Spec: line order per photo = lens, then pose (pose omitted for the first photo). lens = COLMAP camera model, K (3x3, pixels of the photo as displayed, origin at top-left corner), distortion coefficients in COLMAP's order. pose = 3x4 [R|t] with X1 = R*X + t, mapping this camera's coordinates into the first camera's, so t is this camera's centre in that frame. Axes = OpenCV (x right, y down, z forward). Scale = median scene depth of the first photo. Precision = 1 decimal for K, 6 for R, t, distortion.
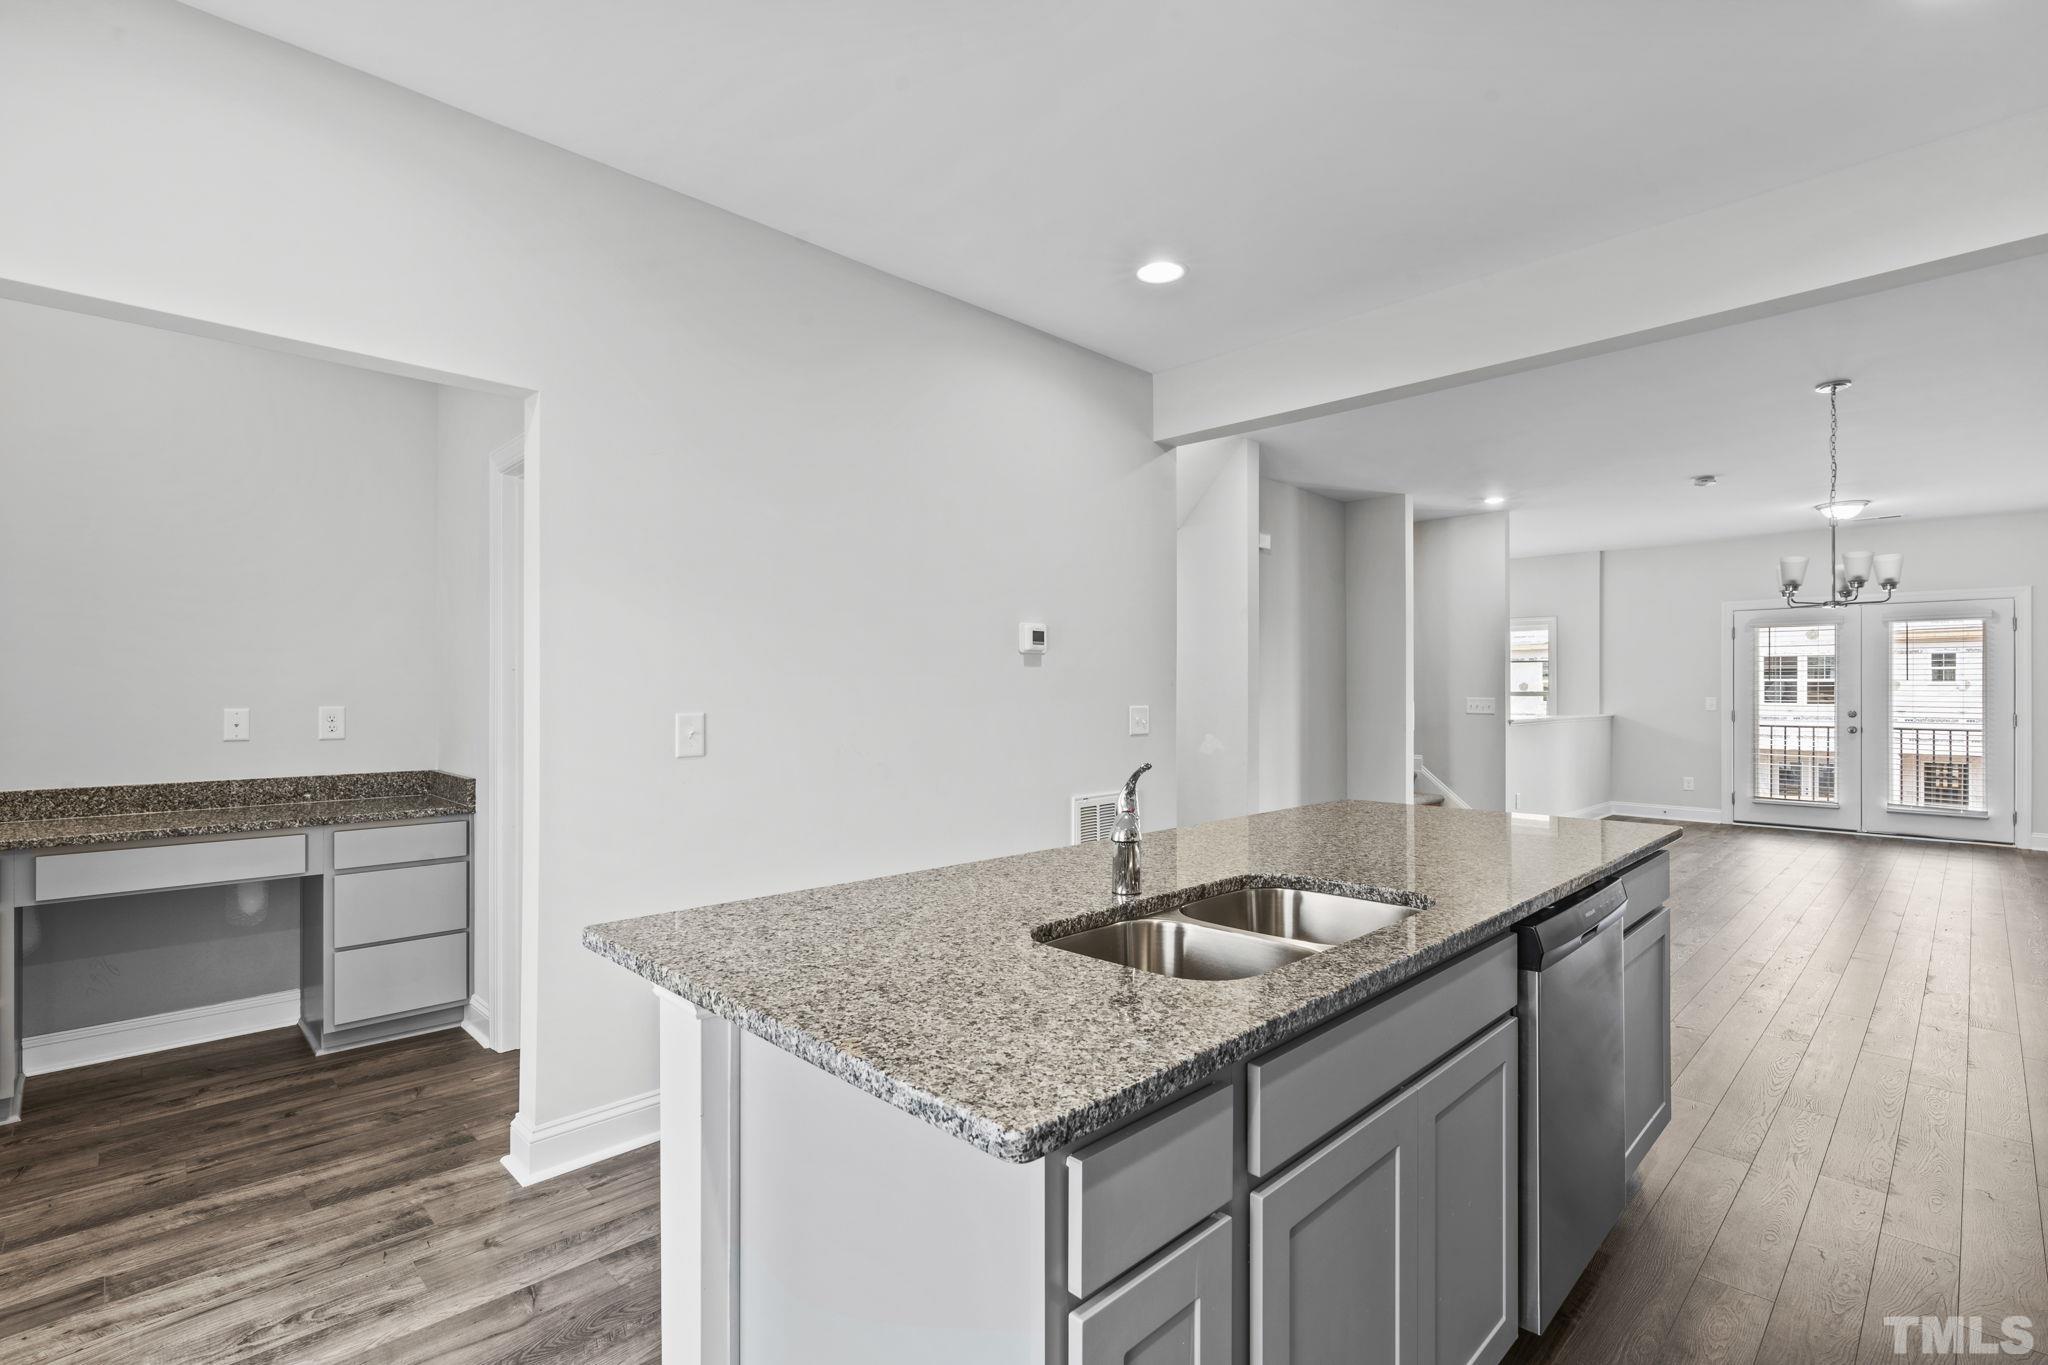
lens RADIAL K [[932.9, 0, 1017.8], [0, 932.9, 693.1], [0, 0, 1]] dist [0.003411, 0.001026]
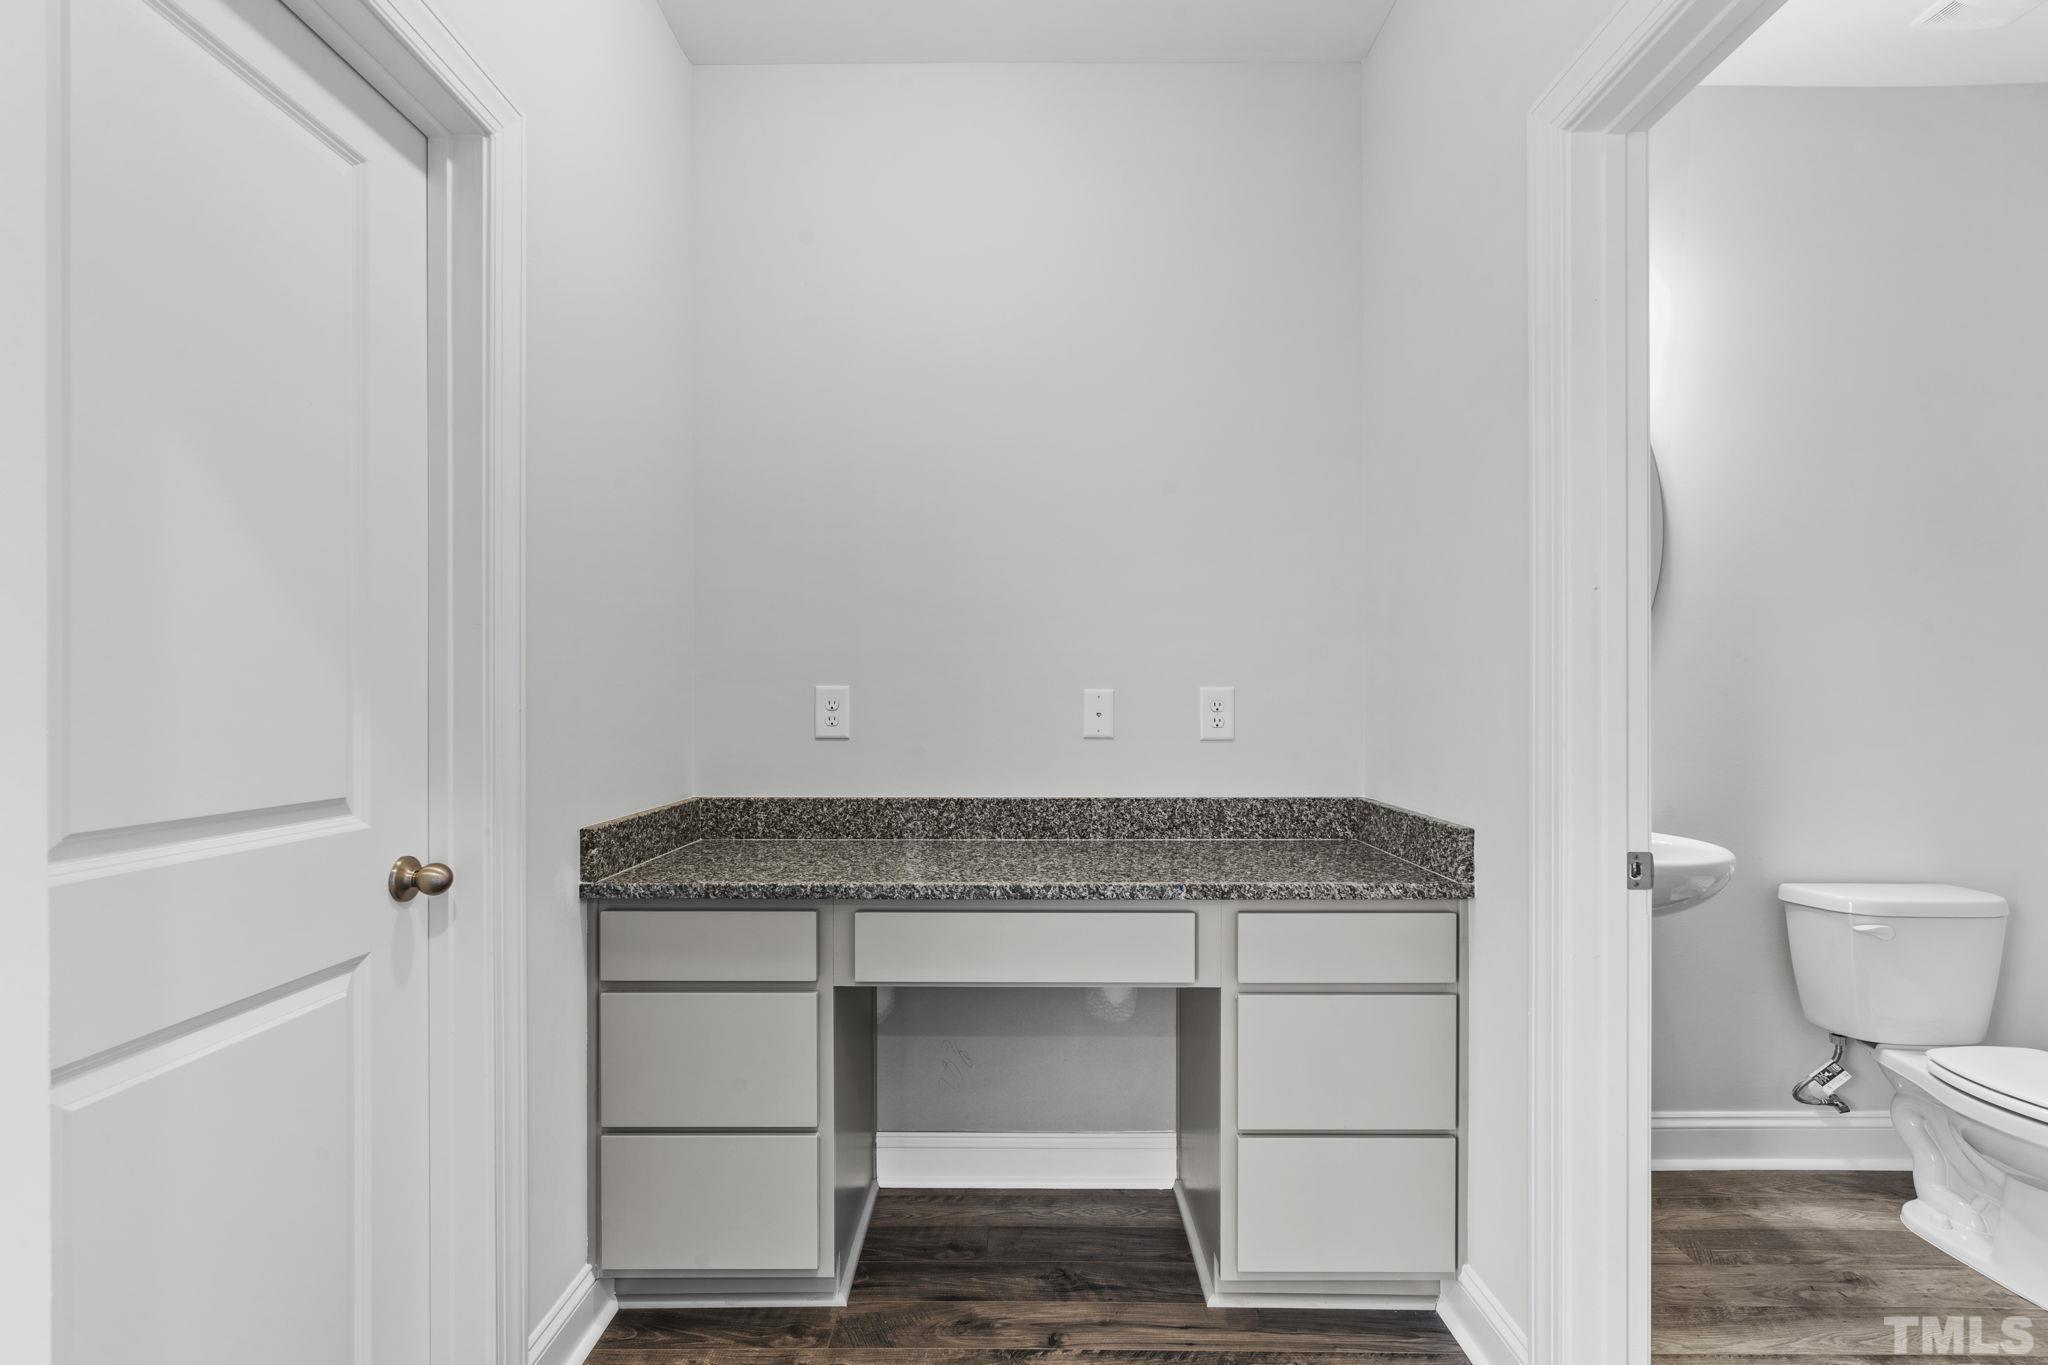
lens RADIAL K [[921.6, 0, 1028.4], [0, 921.6, 706.5], [0, 0, 1]] dist [-0.000387, -0.000012]
pose [[0.713589, 0.002094, -0.700562, -0.426372], [-0.000520, 0.999997, 0.002459, 0.028106], [0.700565, -0.001390, 0.713588, 0.514542]]
